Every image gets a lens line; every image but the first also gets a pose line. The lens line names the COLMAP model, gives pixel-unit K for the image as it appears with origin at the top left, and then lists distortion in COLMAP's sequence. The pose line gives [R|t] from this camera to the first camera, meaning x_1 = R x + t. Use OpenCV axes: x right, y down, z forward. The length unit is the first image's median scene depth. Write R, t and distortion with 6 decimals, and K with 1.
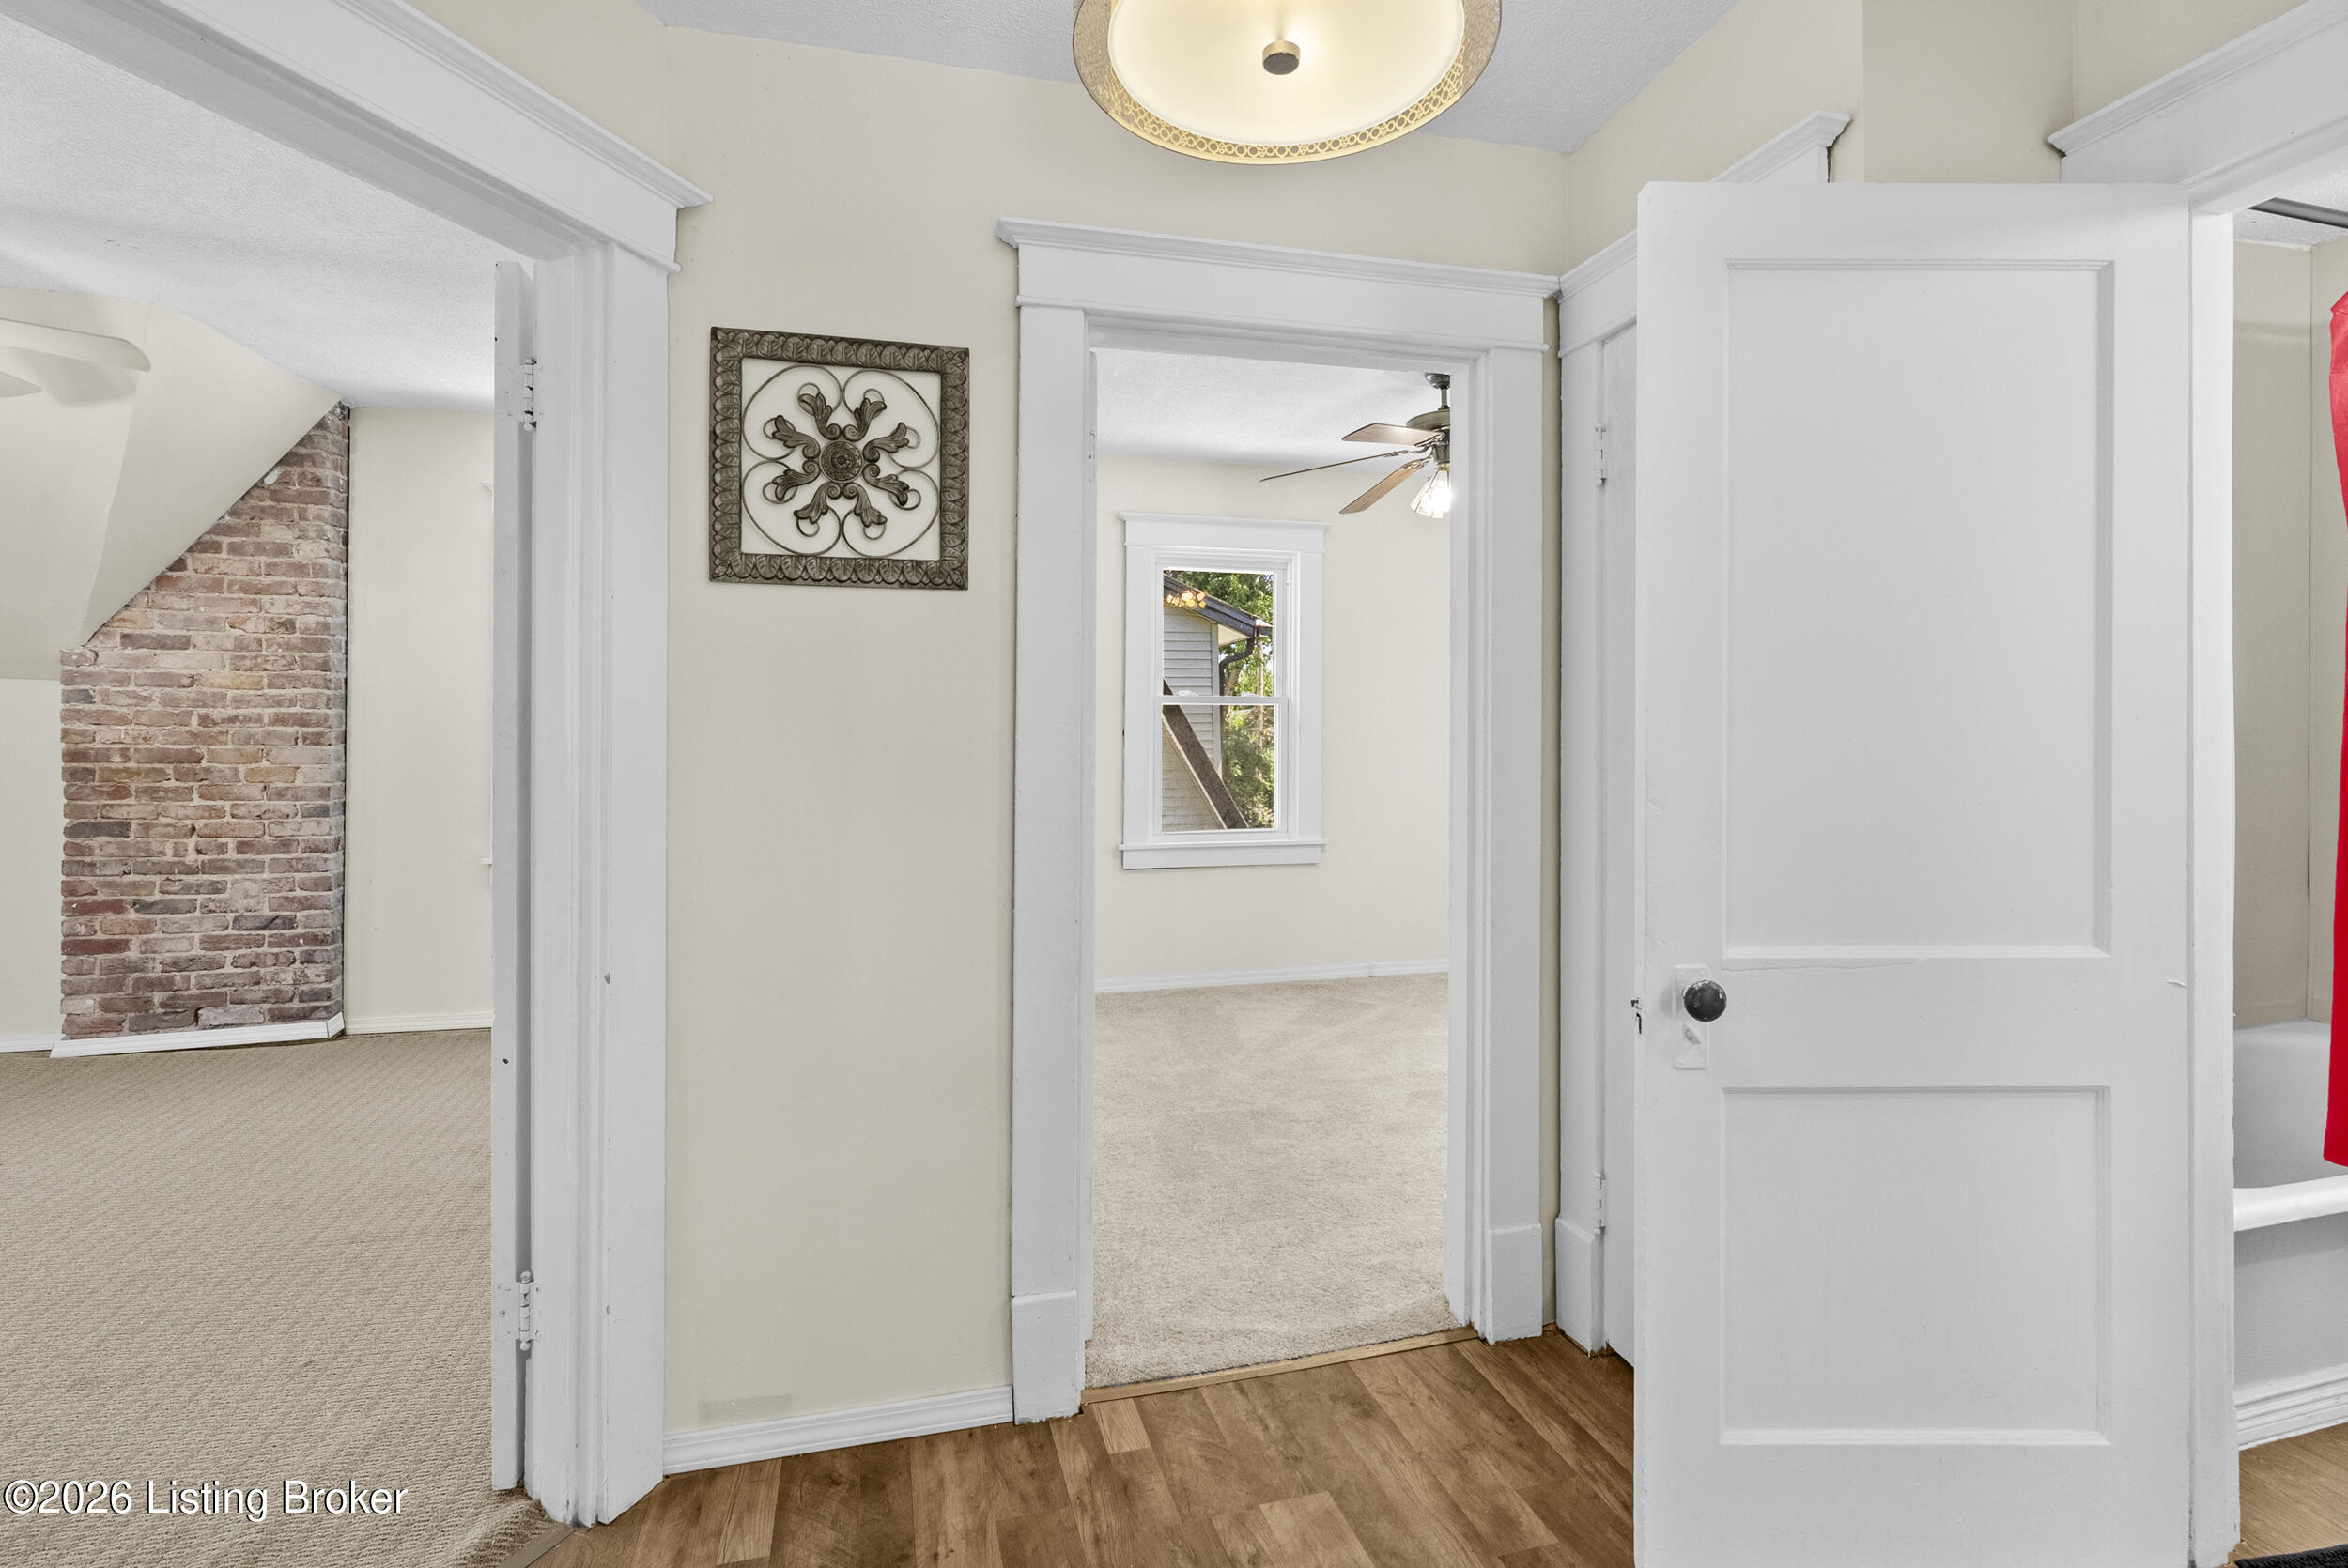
lens RADIAL K [[1117.7, 0, 1174.5], [0, 1117.7, 723.0], [0, 0, 1]] dist [-0.001600, 0.000813]
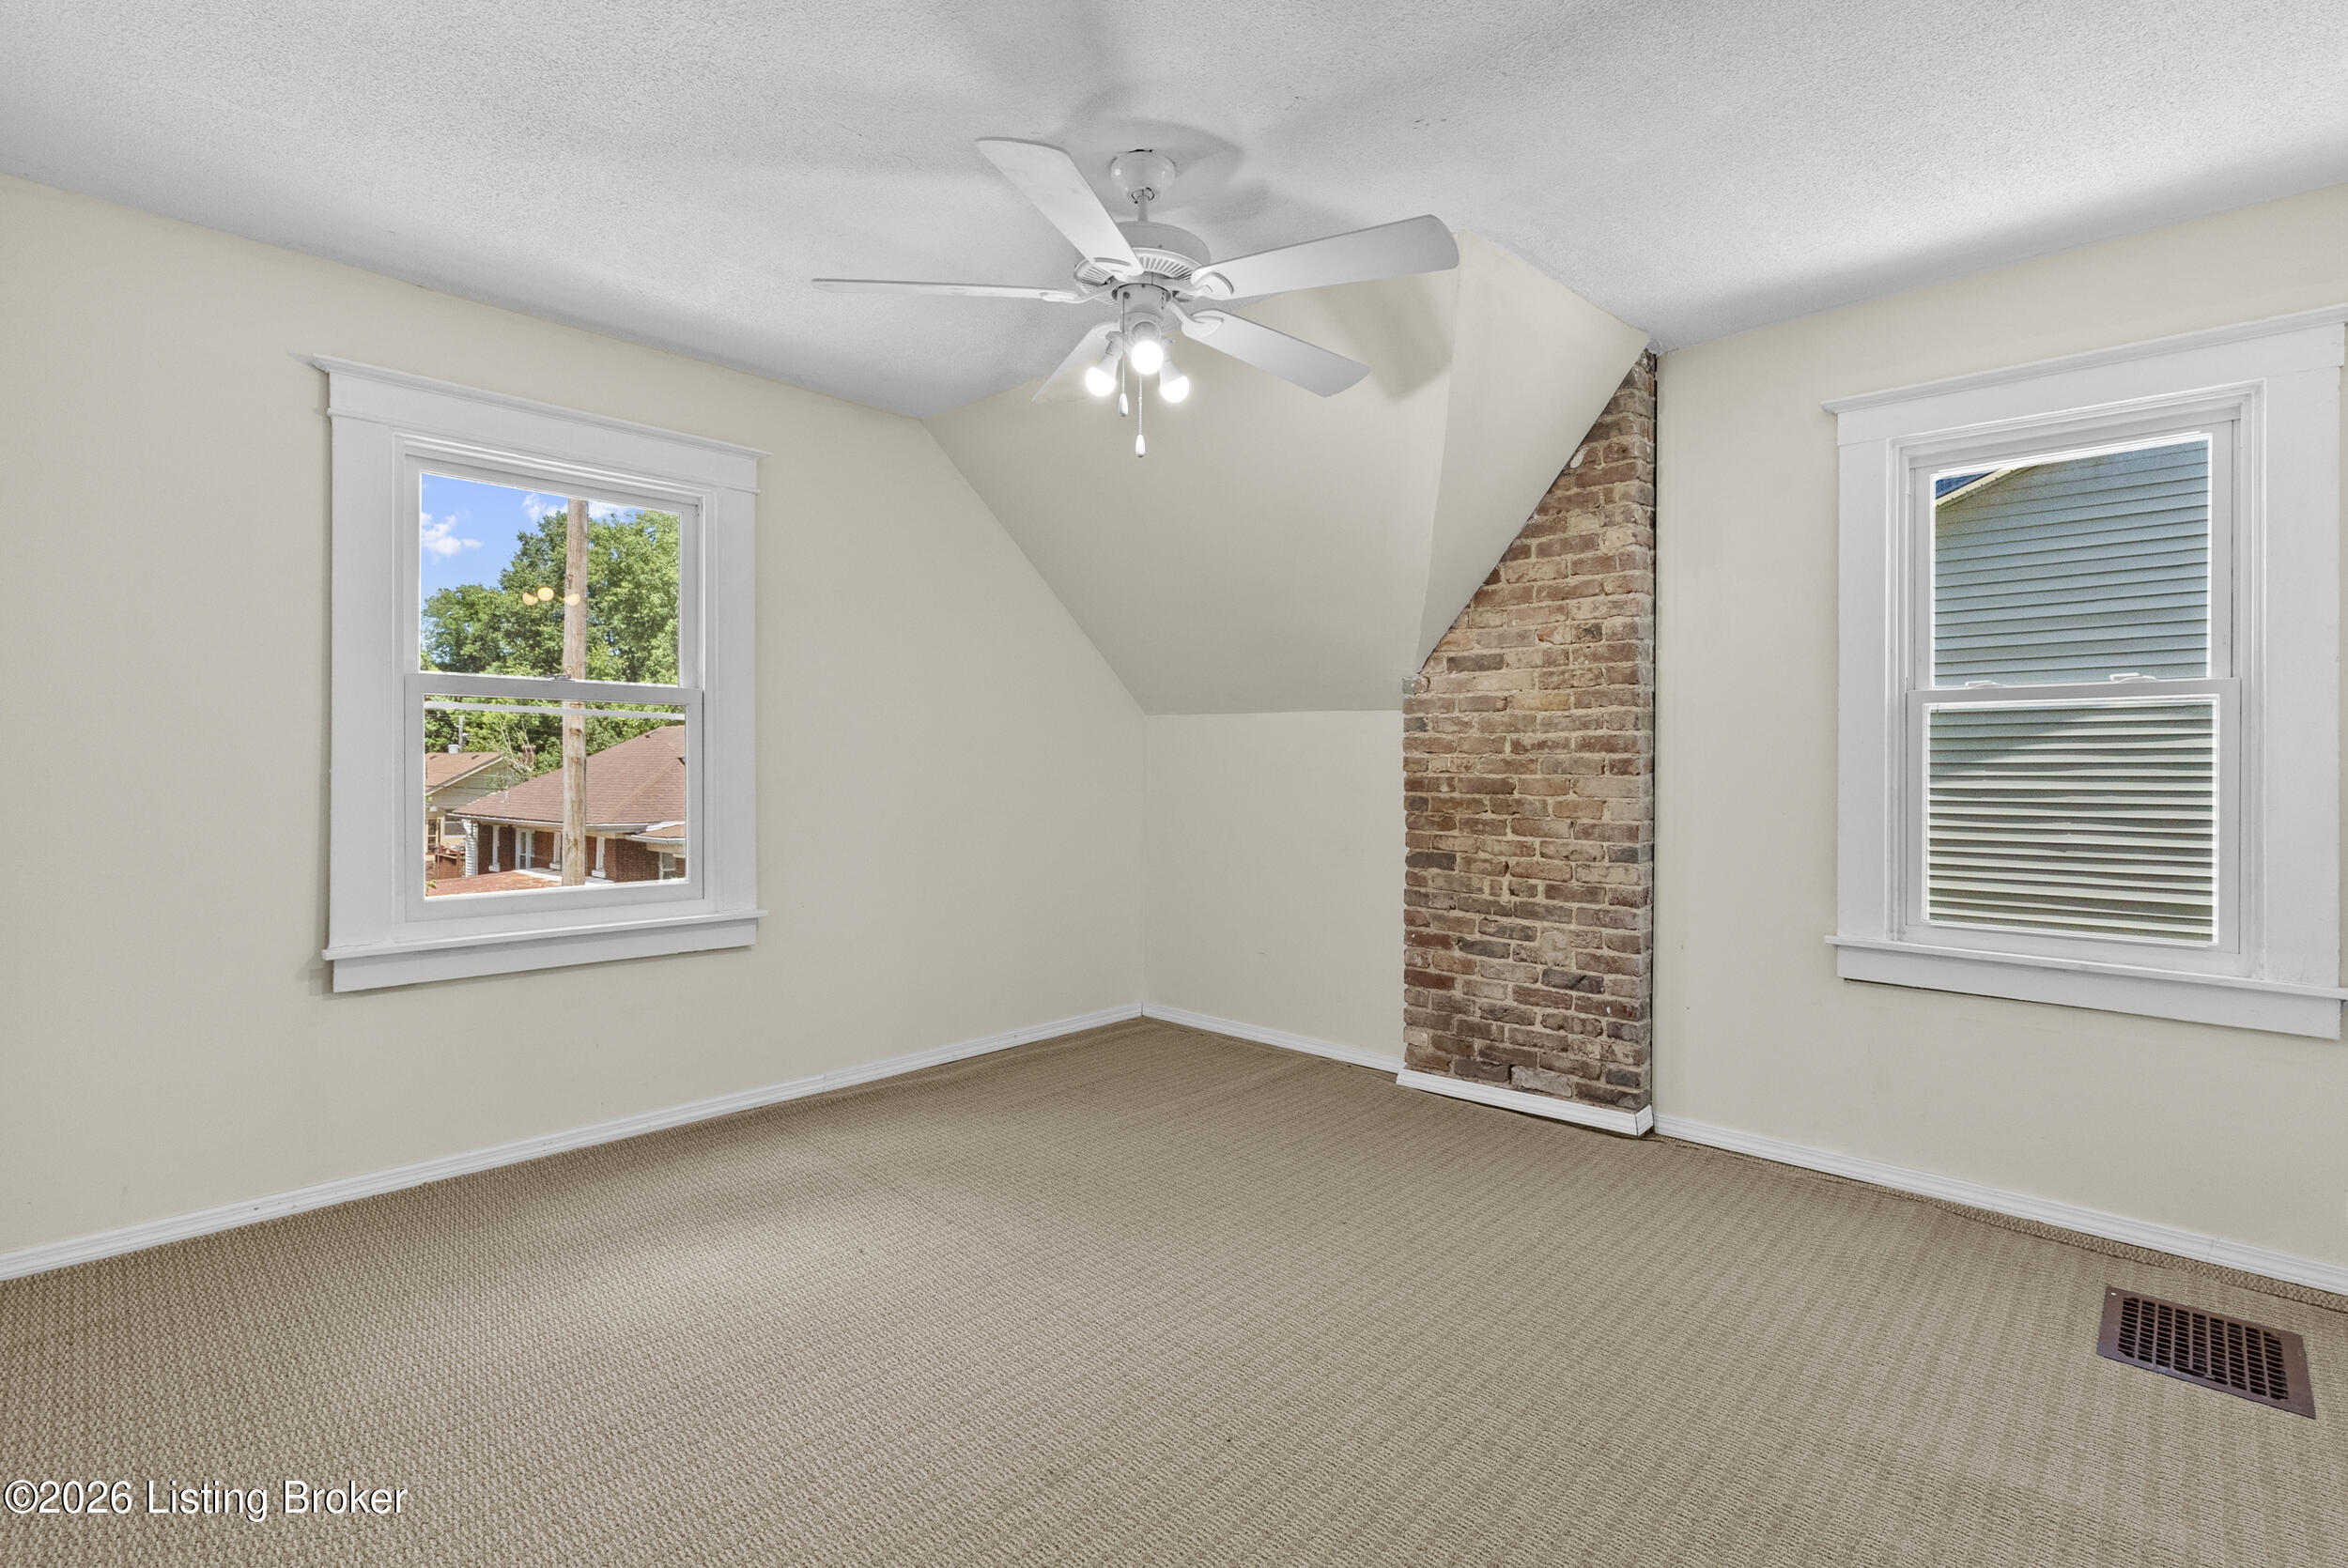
lens RADIAL K [[1079.6, 0, 1185.2], [0, 1079.6, 777.6], [0, 0, 1]] dist [-0.017088, 0.006908]
pose [[0.531100, 0.002156, -0.847306, -0.274200], [0.004291, 0.999977, 0.005235, 0.016822], [0.847298, -0.006416, 0.531079, 0.312608]]
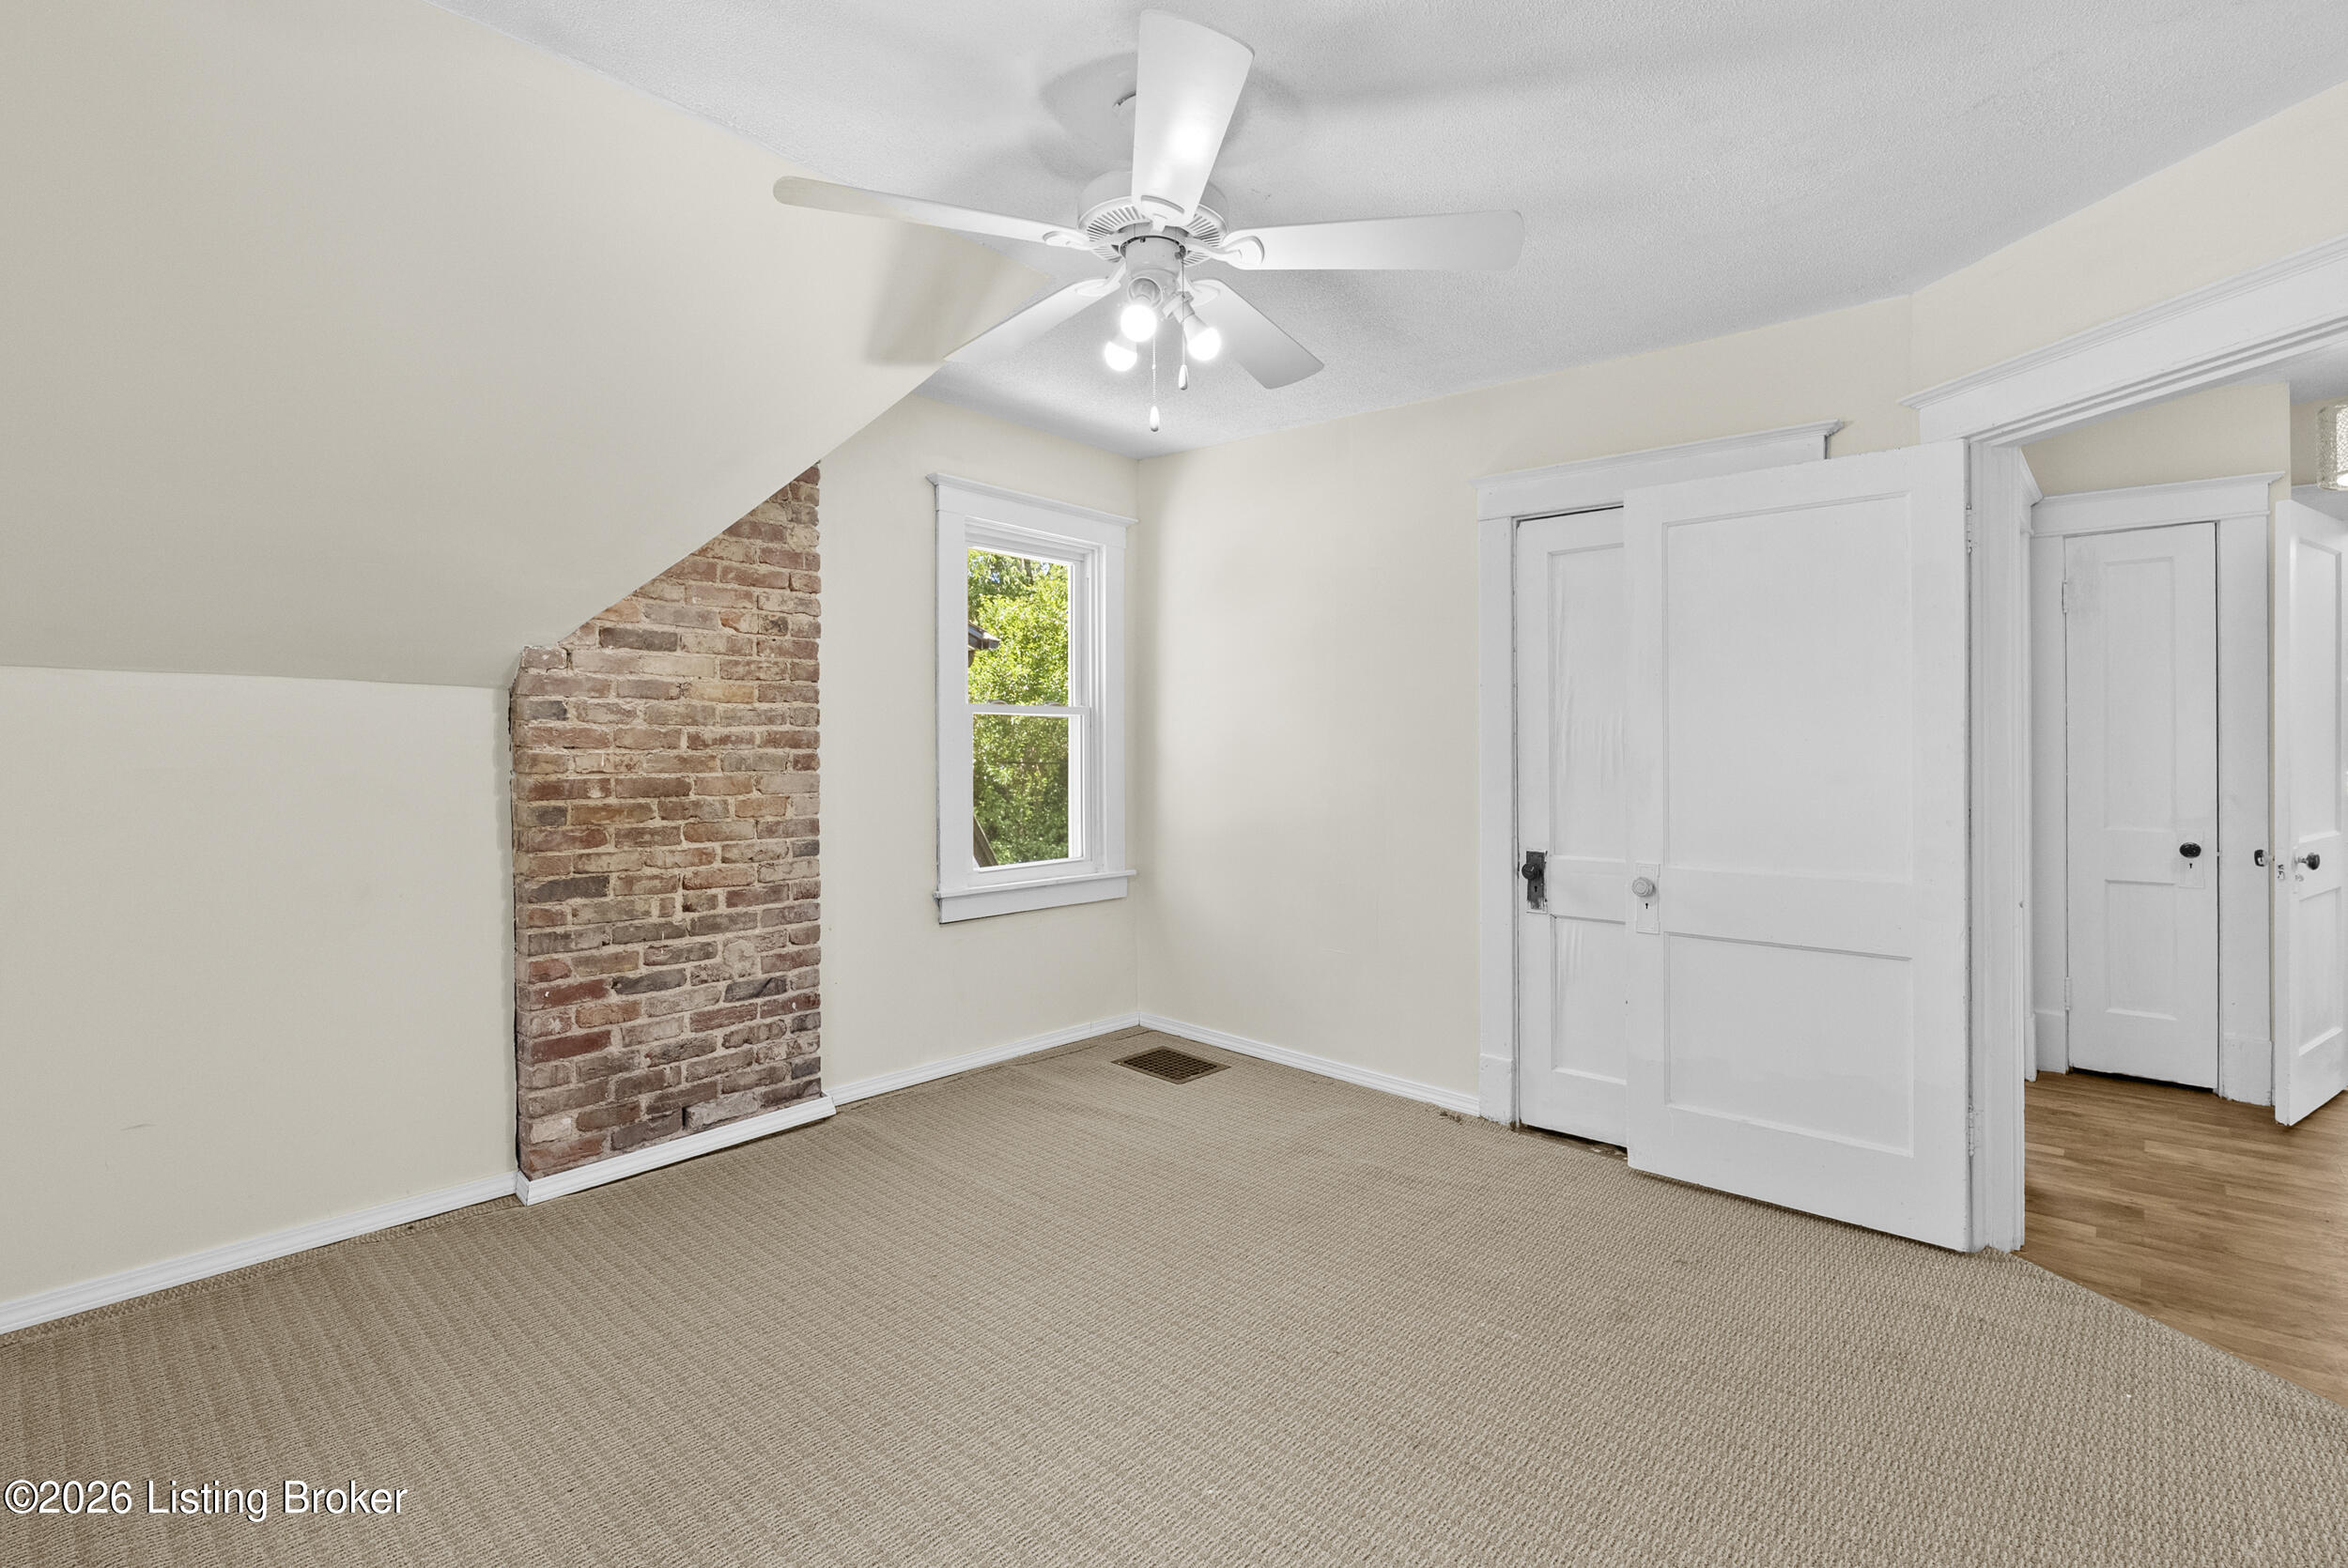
lens RADIAL K [[1119.1, 0, 1176.3], [0, 1119.1, 736.5], [0, 0, 1]] dist [-0.003178, 0.000054]
pose [[0.827418, -0.004693, 0.561567, -1.029117], [0.001378, 0.999979, 0.006326, -0.010407], [-0.561585, -0.004460, 0.827407, 0.153335]]
